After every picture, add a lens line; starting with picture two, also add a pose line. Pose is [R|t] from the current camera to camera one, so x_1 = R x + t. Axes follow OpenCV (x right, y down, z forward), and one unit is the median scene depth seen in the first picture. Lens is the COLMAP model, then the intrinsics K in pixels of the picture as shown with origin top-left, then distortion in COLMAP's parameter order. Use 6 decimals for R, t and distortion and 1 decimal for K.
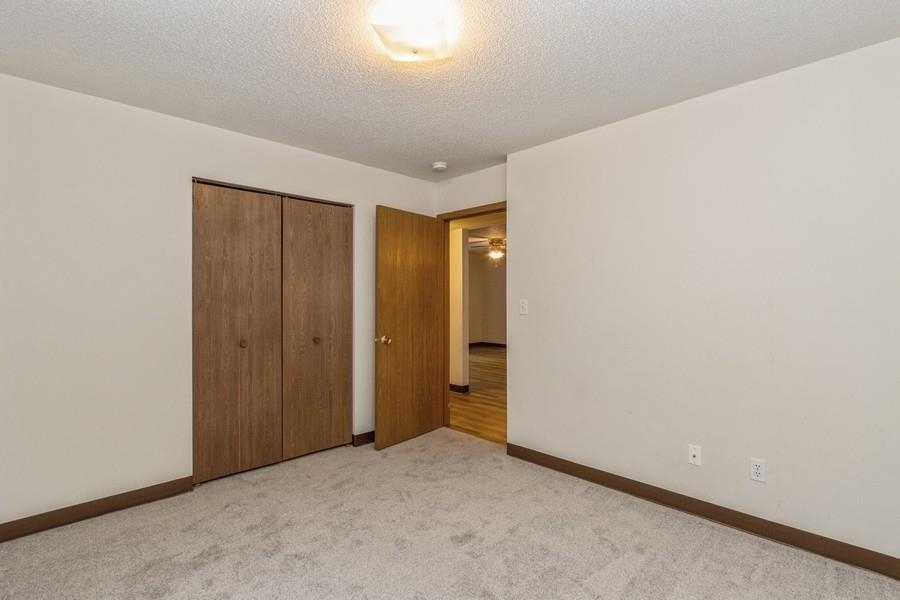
lens RADIAL K [[430.4, 0, 448.5], [0, 430.4, 294.2], [0, 0, 1]] dist [-0.010950, -0.000554]
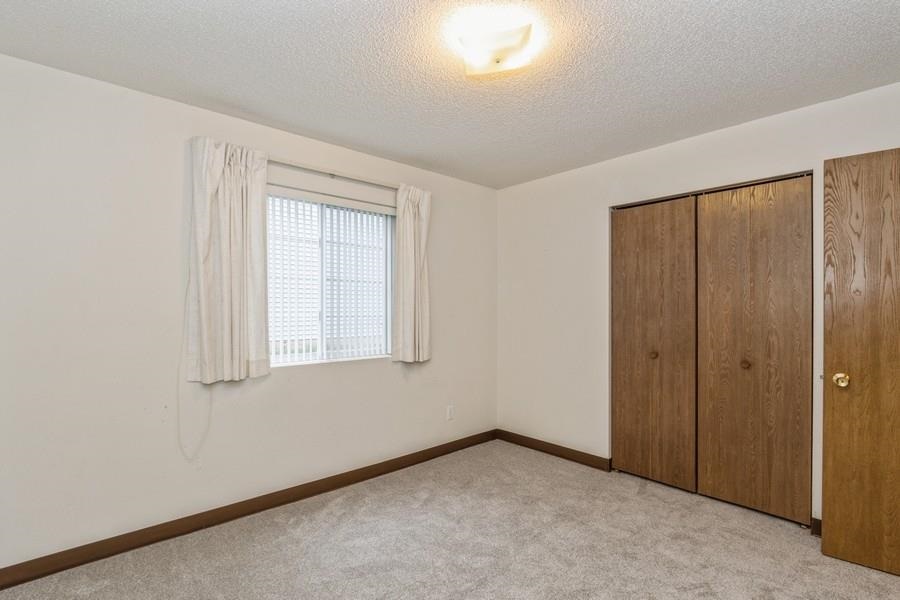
lens RADIAL K [[417.1, 0, 440.9], [0, 417.1, 306.8], [0, 0, 1]] dist [-0.008876, -0.000727]
pose [[-0.052729, -0.003935, -0.998601, 0.520989], [0.008046, 0.999958, -0.004365, 0.001995], [0.998576, -0.008265, -0.052695, 0.538526]]
